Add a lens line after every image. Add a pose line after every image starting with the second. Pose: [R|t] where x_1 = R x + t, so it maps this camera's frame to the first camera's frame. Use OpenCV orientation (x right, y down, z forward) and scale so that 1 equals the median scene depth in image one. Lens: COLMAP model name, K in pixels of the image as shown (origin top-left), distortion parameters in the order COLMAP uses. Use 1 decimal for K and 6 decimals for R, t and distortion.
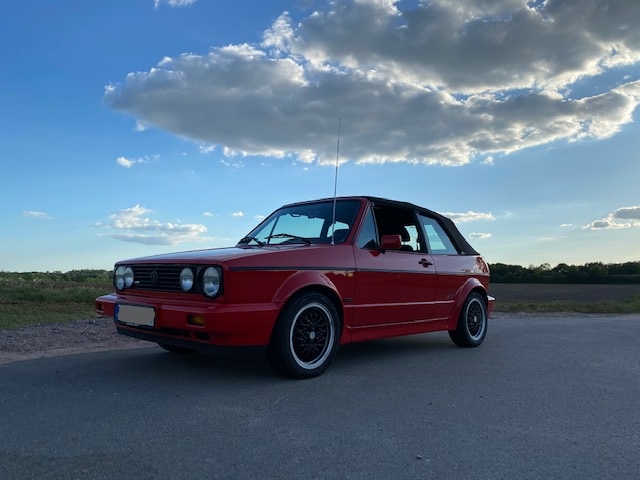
lens RADIAL K [[481.4, 0, 320.0], [0, 481.4, 240.0], [0, 0, 1]] dist [-0.004710, 0.000639]
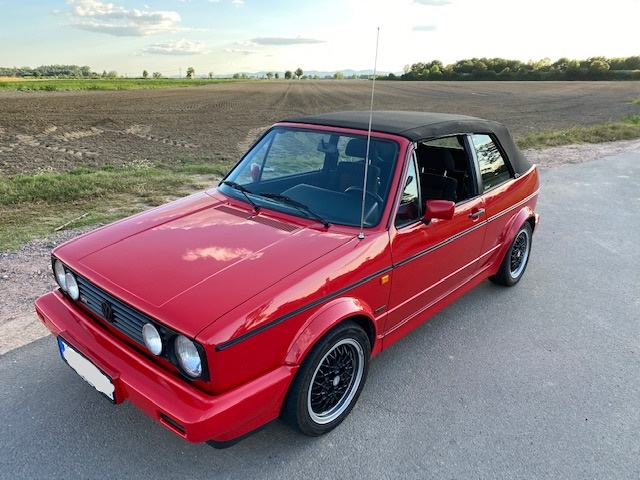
lens RADIAL K [[481.4, 0, 320.0], [0, 481.4, 240.0], [0, 0, 1]] dist [-0.004710, 0.000639]
pose [[0.999606, -0.016207, 0.022919, -0.050098], [0.005659, 0.916077, 0.400963, -0.270309], [-0.027494, -0.400675, 0.915808, 0.379773]]
